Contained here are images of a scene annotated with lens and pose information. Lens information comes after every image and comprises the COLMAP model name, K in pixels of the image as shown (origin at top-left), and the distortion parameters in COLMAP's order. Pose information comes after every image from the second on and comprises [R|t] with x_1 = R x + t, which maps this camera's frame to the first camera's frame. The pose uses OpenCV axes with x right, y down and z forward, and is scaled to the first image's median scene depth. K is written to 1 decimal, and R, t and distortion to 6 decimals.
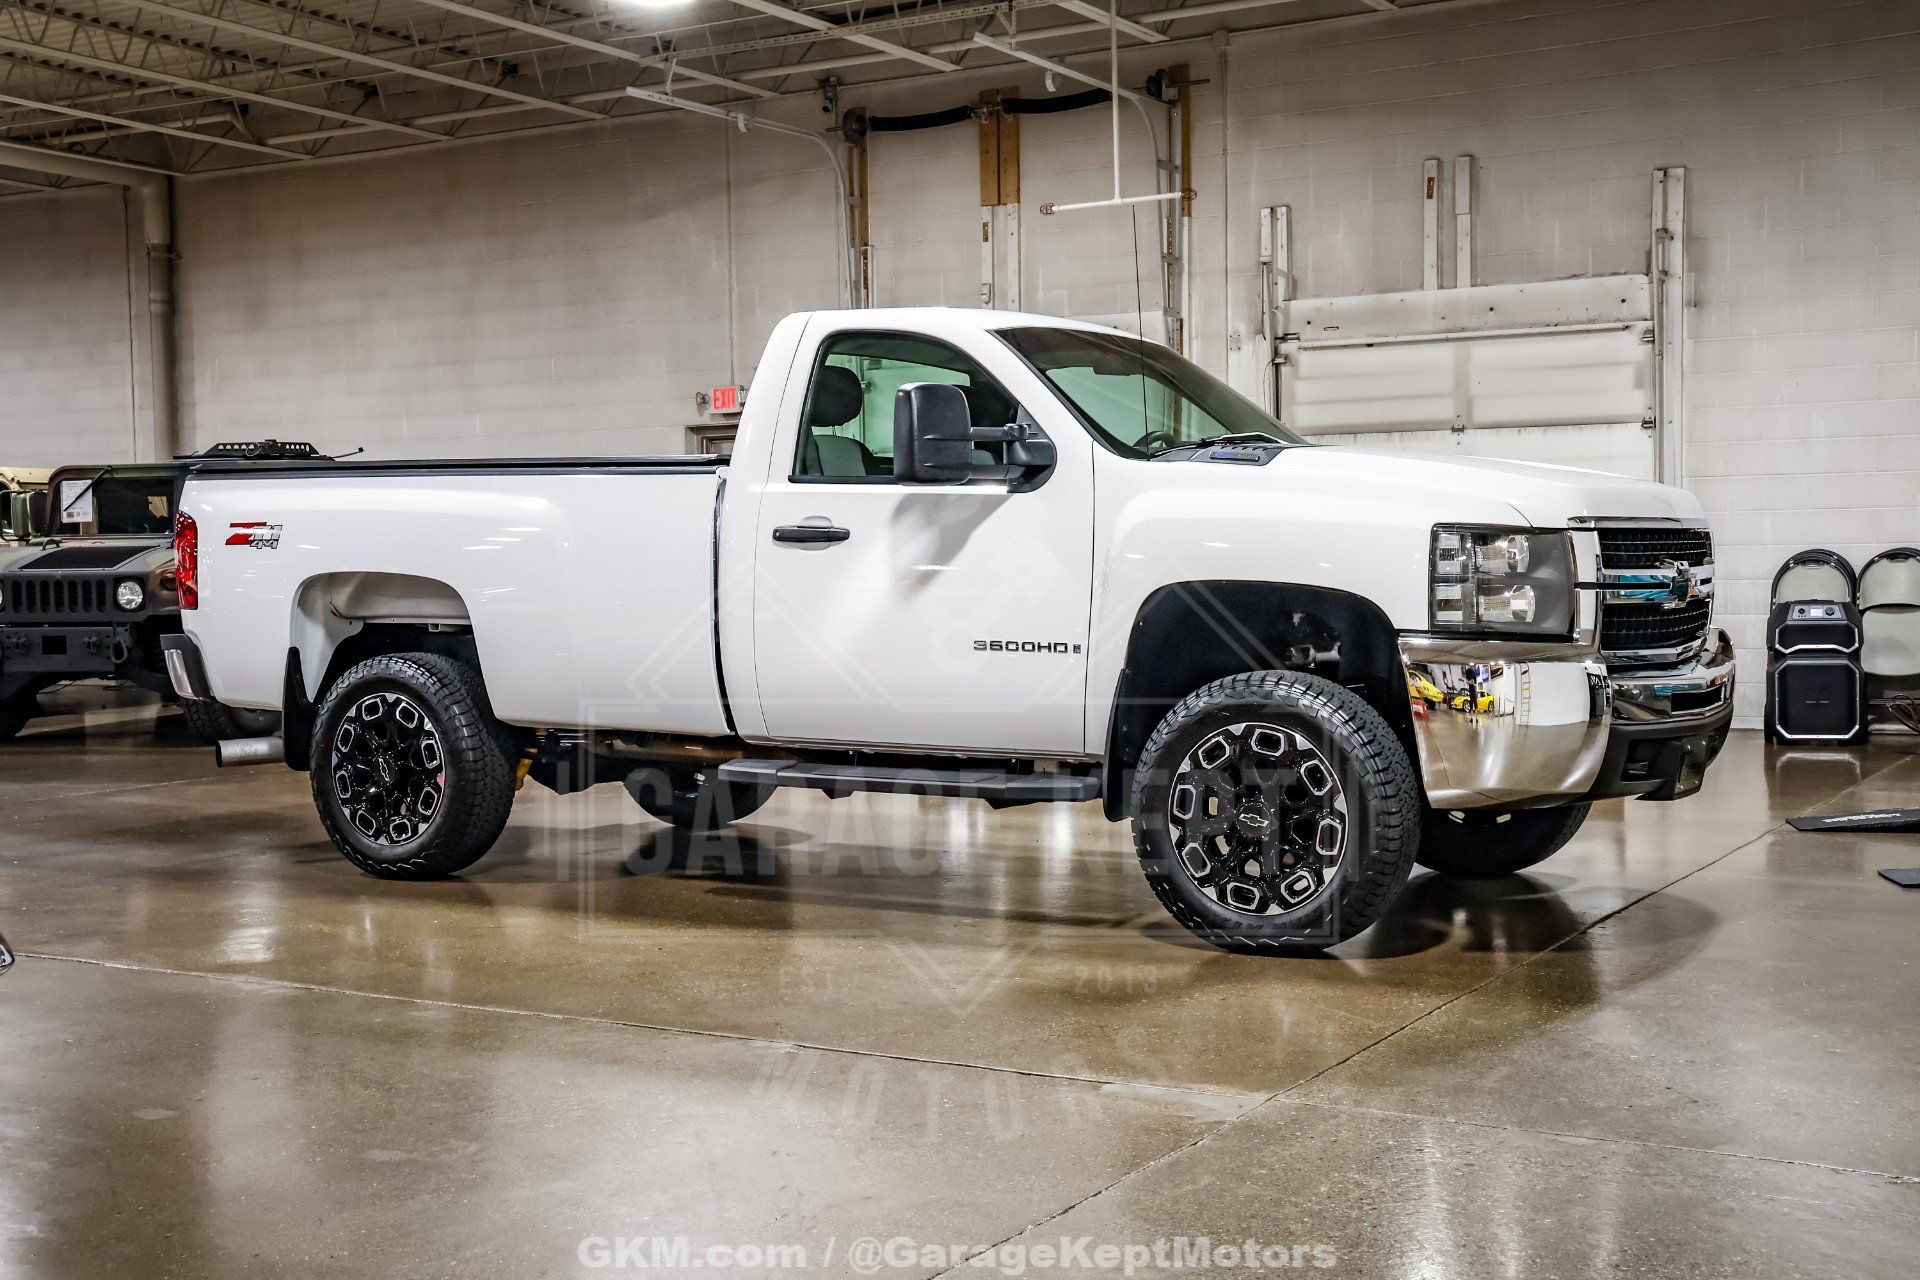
lens RADIAL K [[2344.9, 0, 908.6], [0, 2344.9, 623.0], [0, 0, 1]] dist [0.074250, 0.000000]
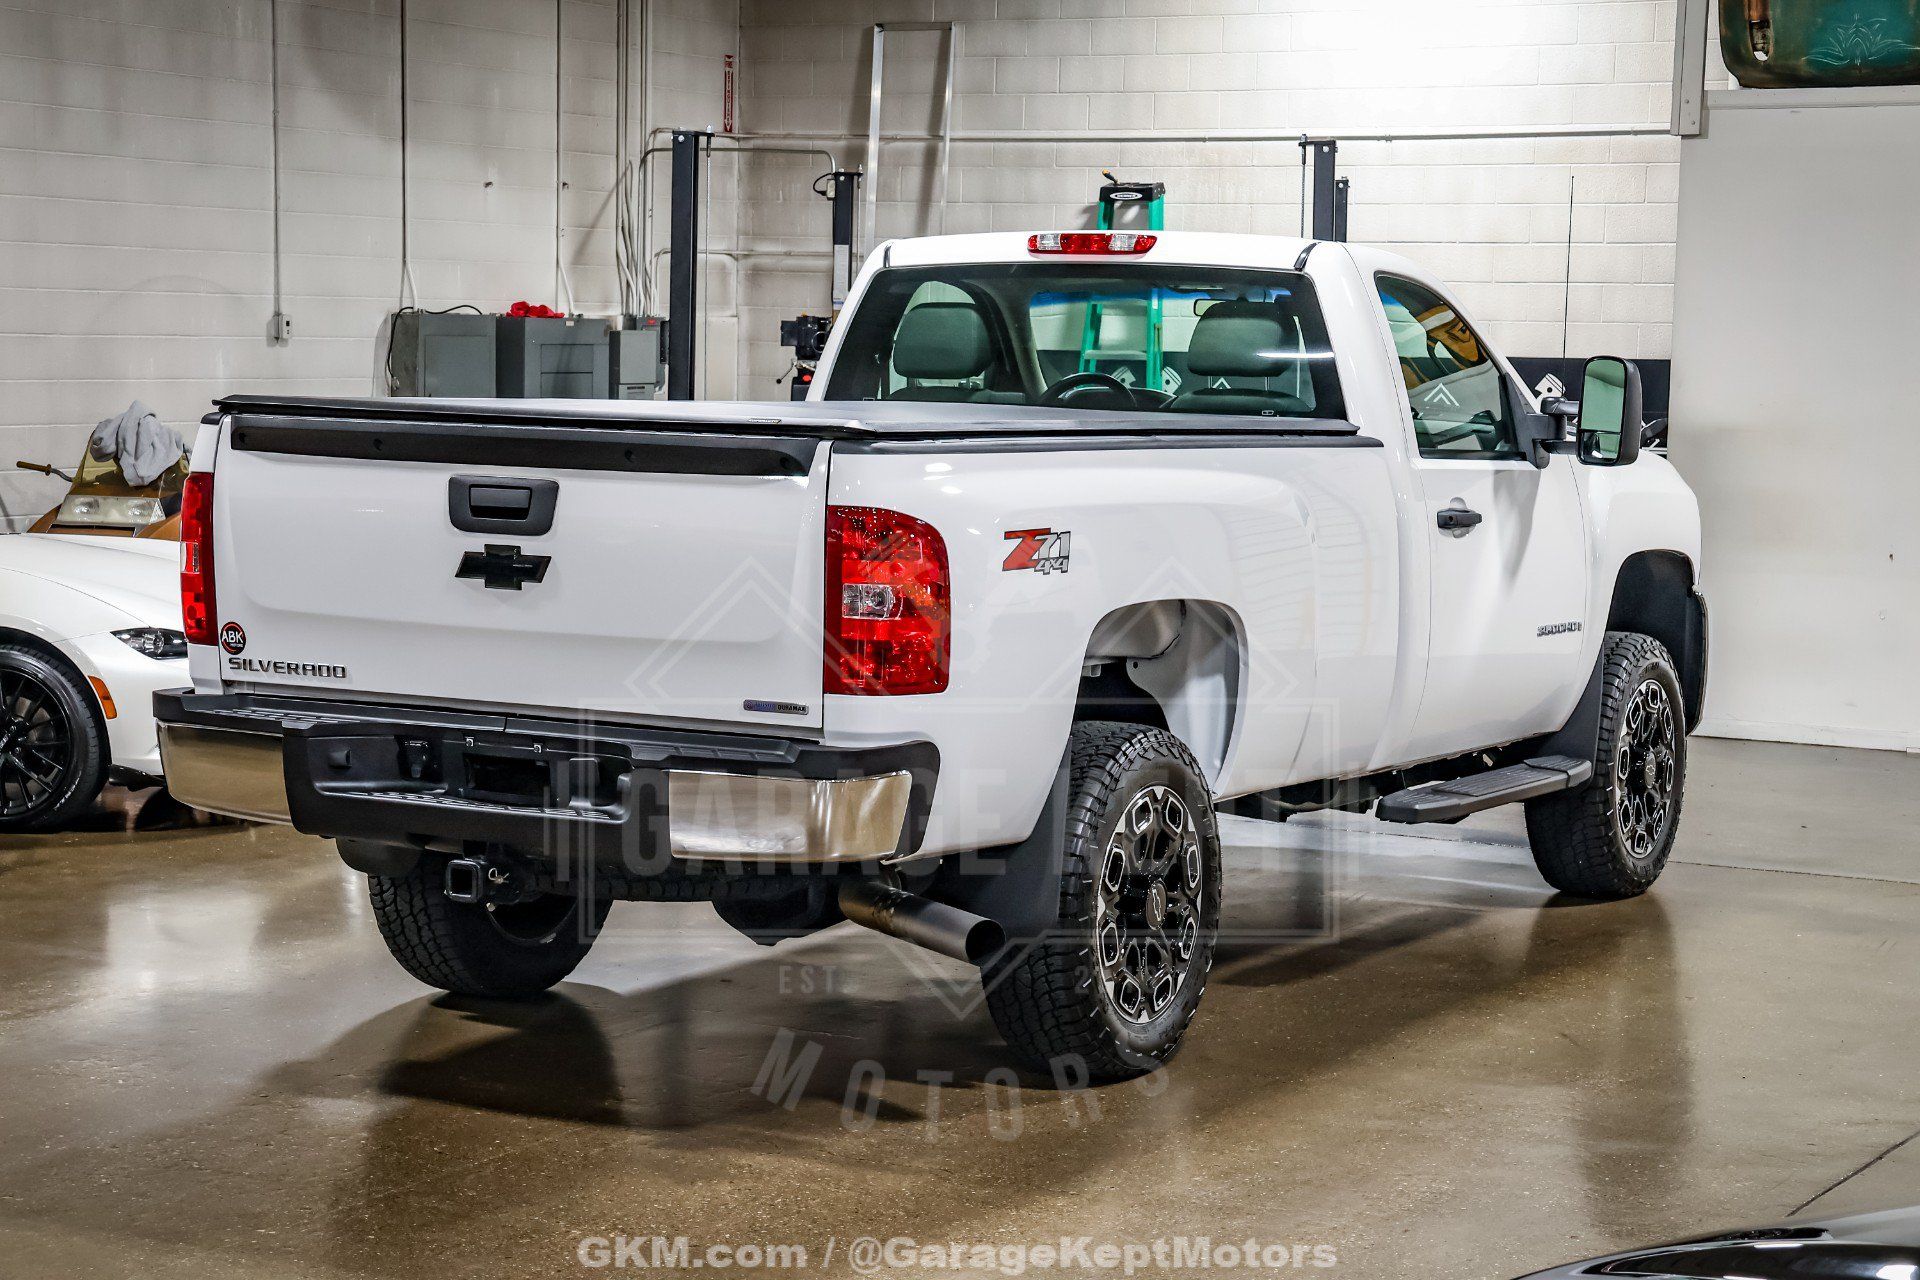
lens RADIAL K [[3775.4, 0, 946.7], [0, 3775.4, 656.2], [0, 0, 1]] dist [0.300682, 0.000000]
pose [[-0.051323, -0.080830, 0.995406, -1.191699], [0.010866, 0.996615, 0.081489, -0.086670], [-0.998623, 0.014998, -0.050271, 1.060912]]
